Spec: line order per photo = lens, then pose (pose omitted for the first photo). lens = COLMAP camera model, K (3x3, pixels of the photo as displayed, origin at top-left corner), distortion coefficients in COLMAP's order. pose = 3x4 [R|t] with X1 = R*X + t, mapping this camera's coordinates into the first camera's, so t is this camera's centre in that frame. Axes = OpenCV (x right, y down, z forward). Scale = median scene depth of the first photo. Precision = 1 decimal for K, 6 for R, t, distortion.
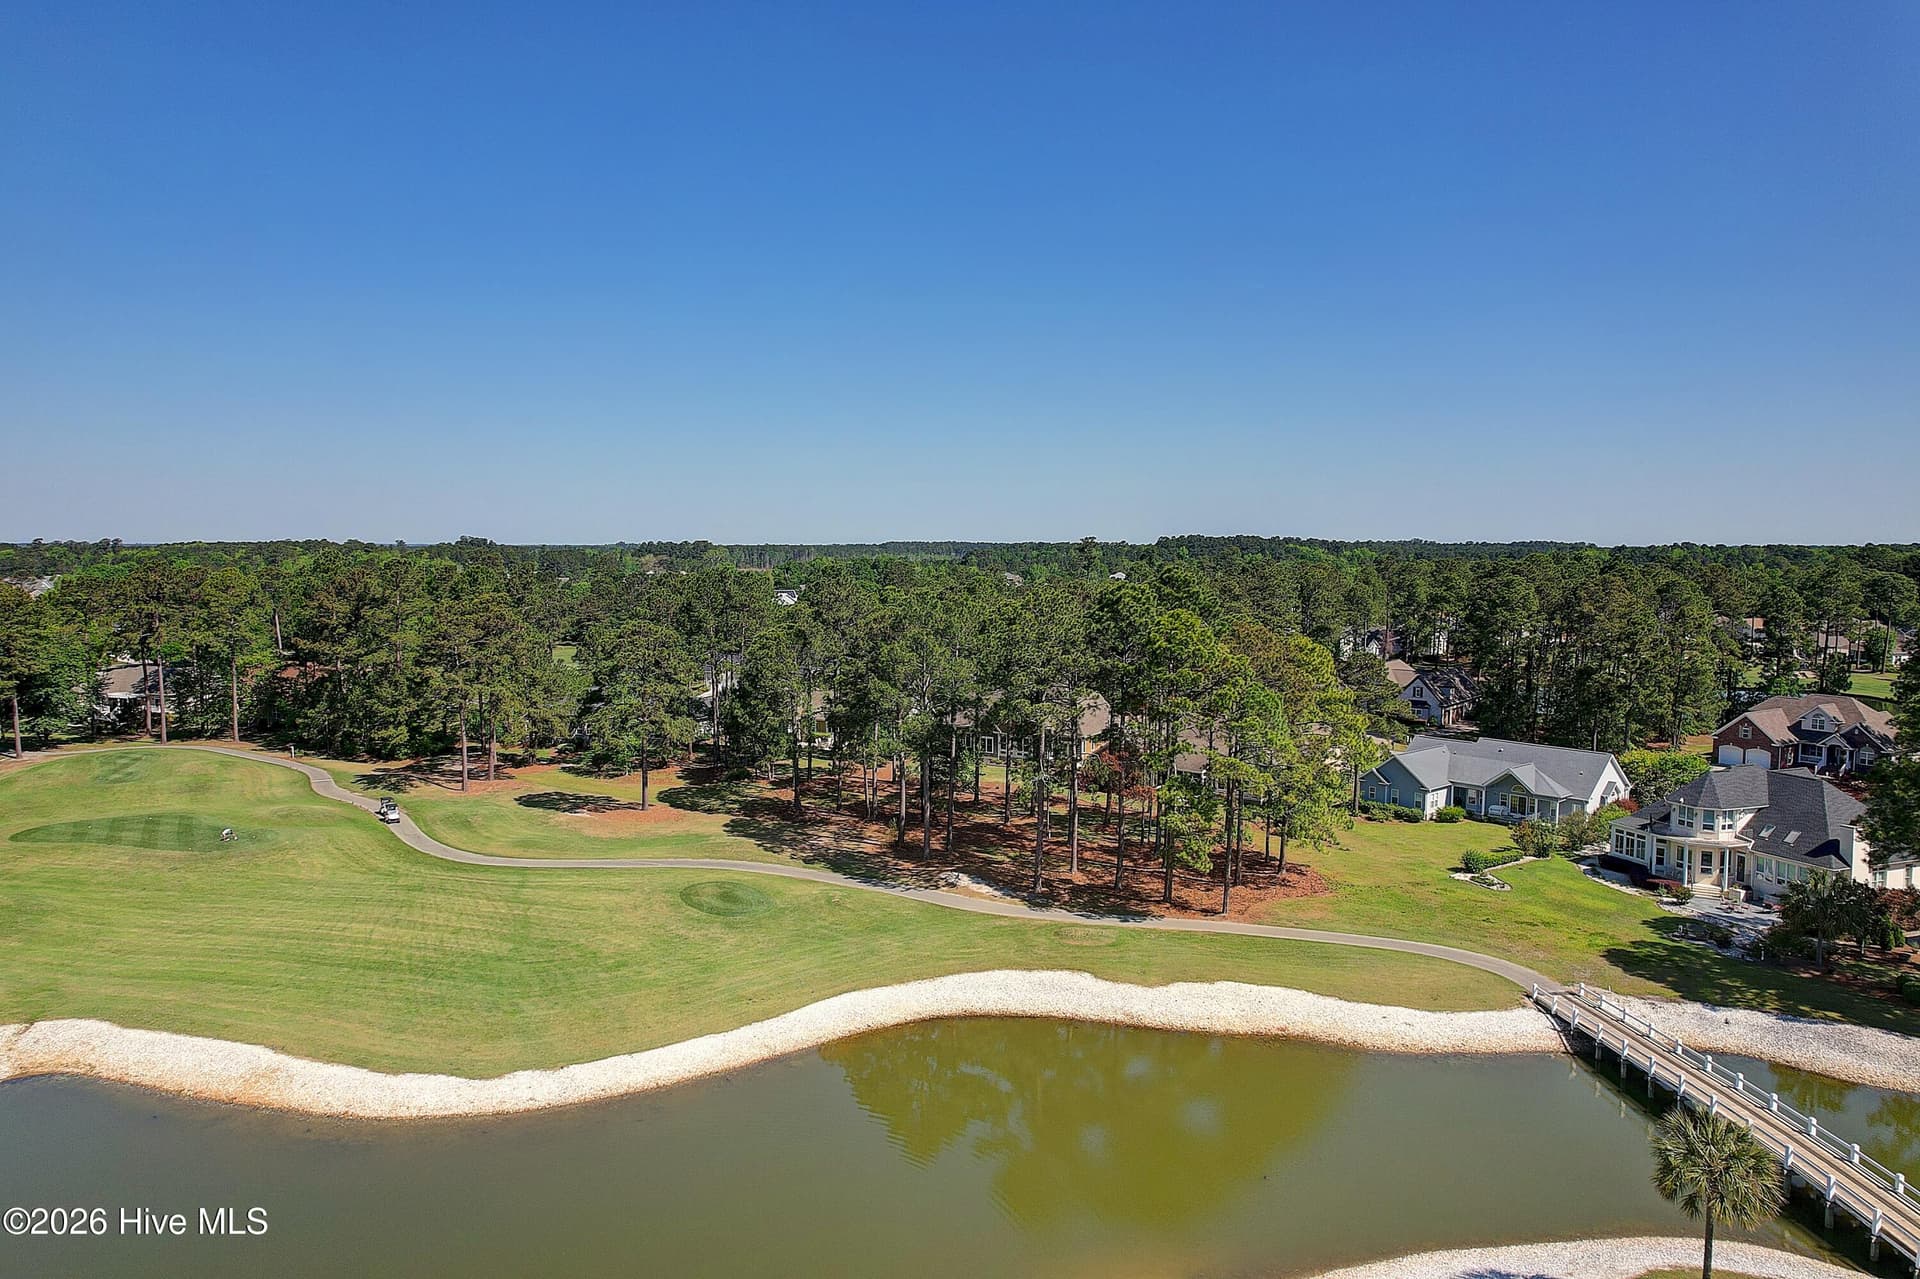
lens RADIAL K [[1222.3, 0, 954.1], [0, 1222.3, 634.1], [0, 0, 1]] dist [-0.070415, 0.065170]
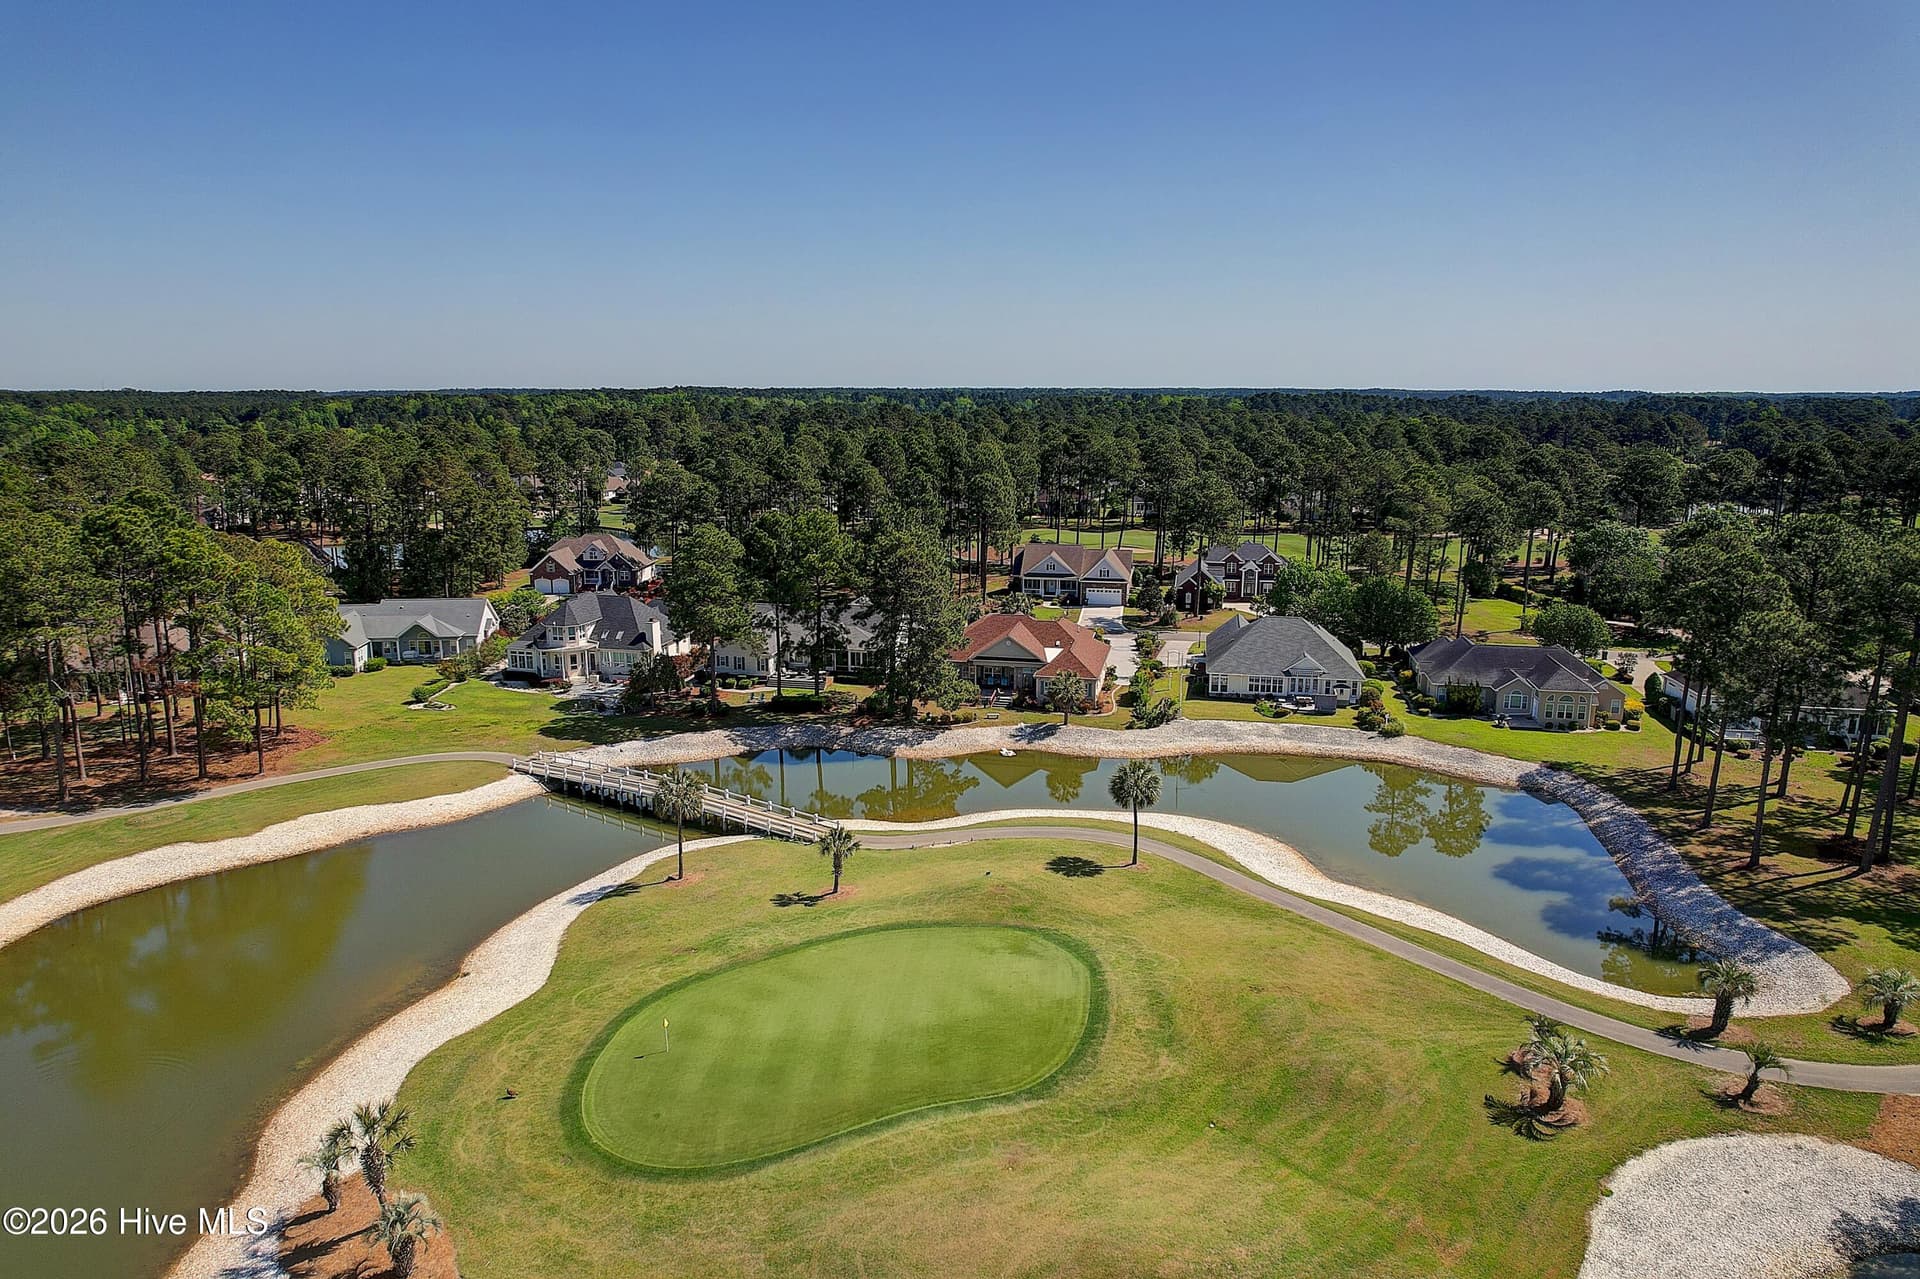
lens RADIAL K [[1222.3, 0, 954.1], [0, 1222.3, 634.1], [0, 0, 1]] dist [-0.070415, 0.065170]
pose [[0.563118, -0.164978, 0.809741, -0.298583], [0.059270, 0.985409, 0.159551, -0.051950], [-0.824248, -0.041853, 0.564680, -0.220187]]
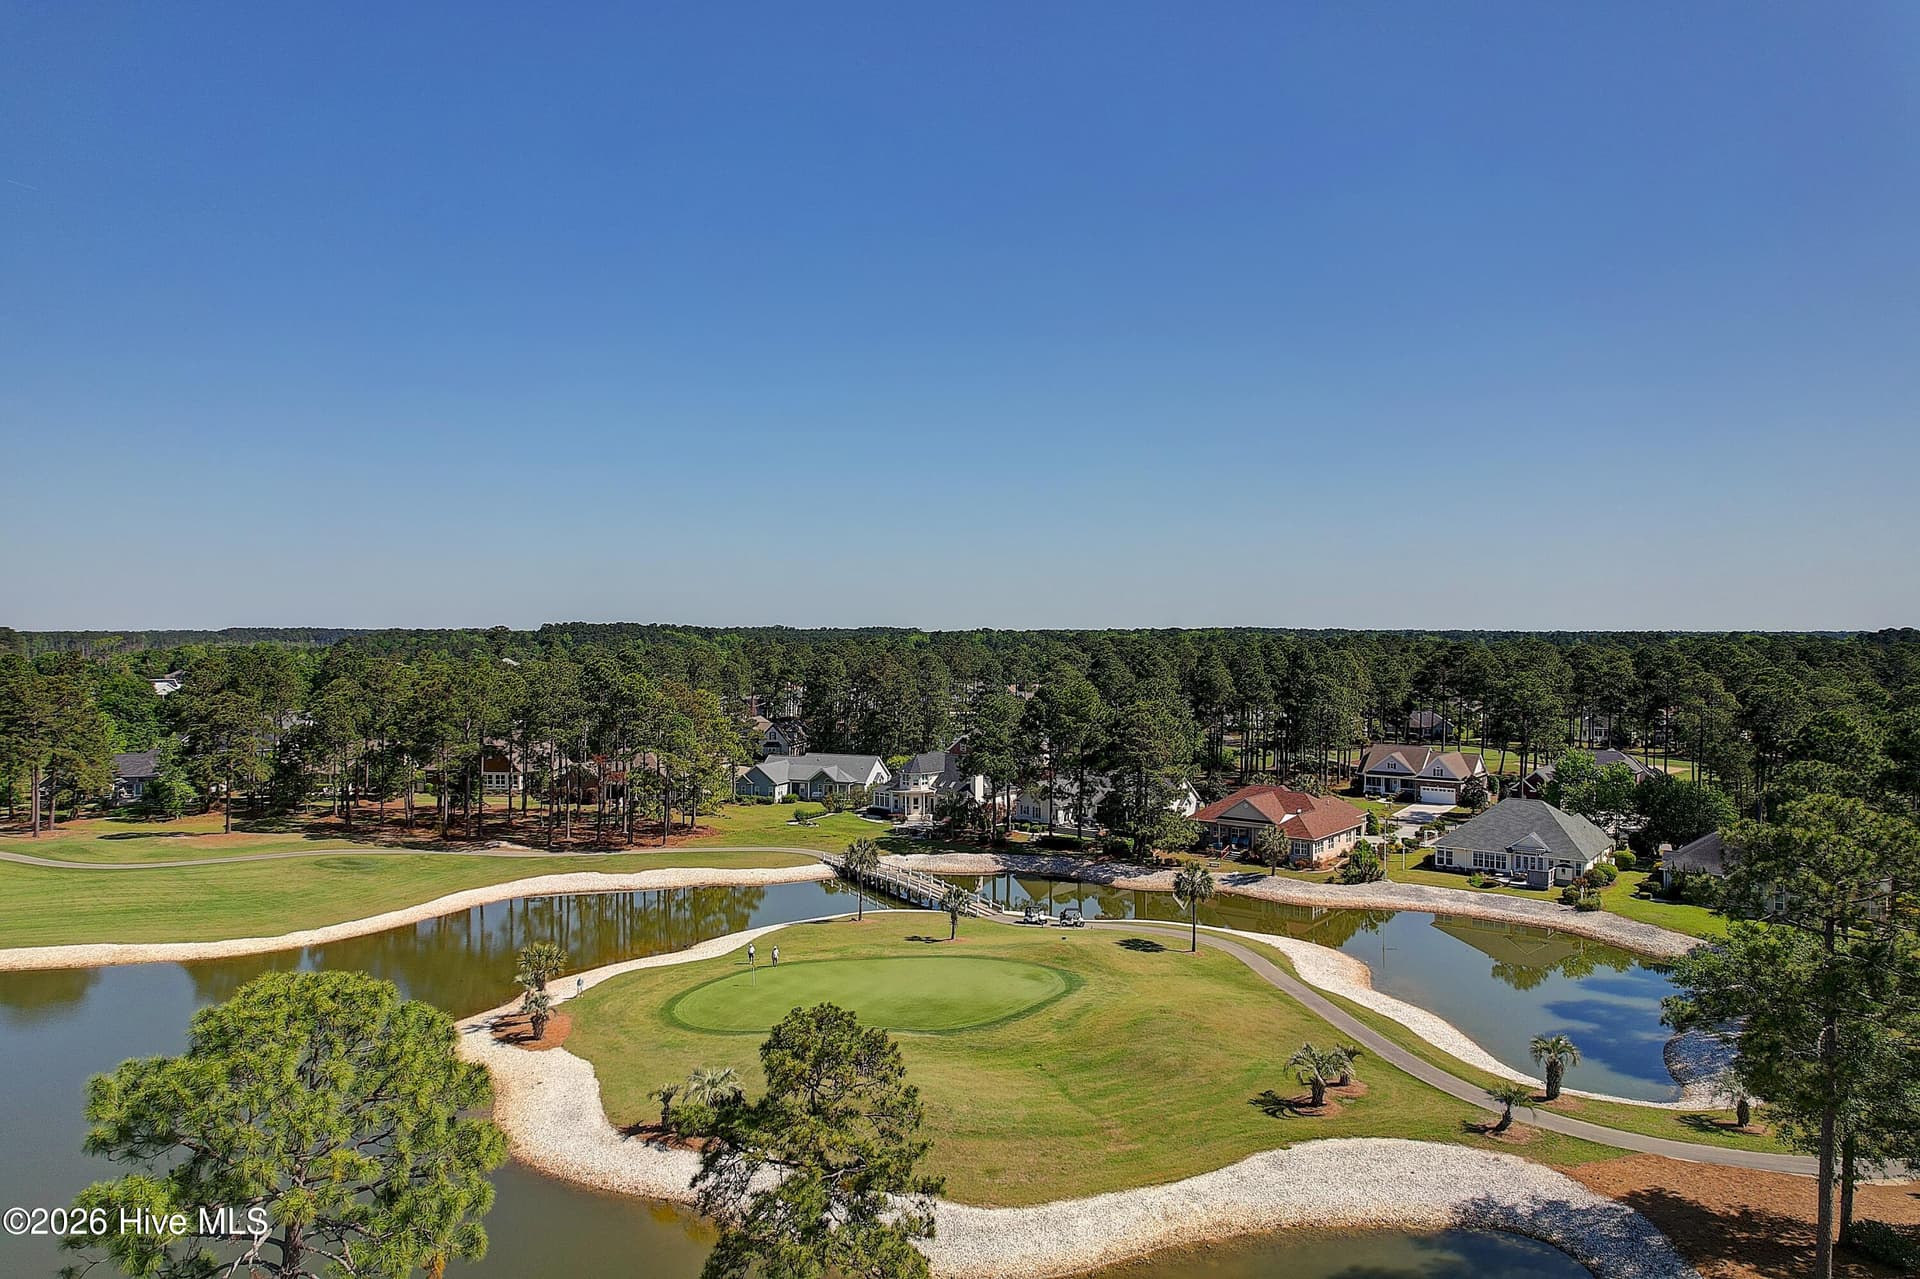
lens RADIAL K [[1222.3, 0, 954.1], [0, 1222.3, 634.1], [0, 0, 1]] dist [-0.070415, 0.065170]
pose [[0.875156, -0.001968, 0.483837, -0.231919], [0.035799, 0.997514, -0.060695, 0.041230], [-0.482515, 0.070438, 0.873051, -0.676276]]
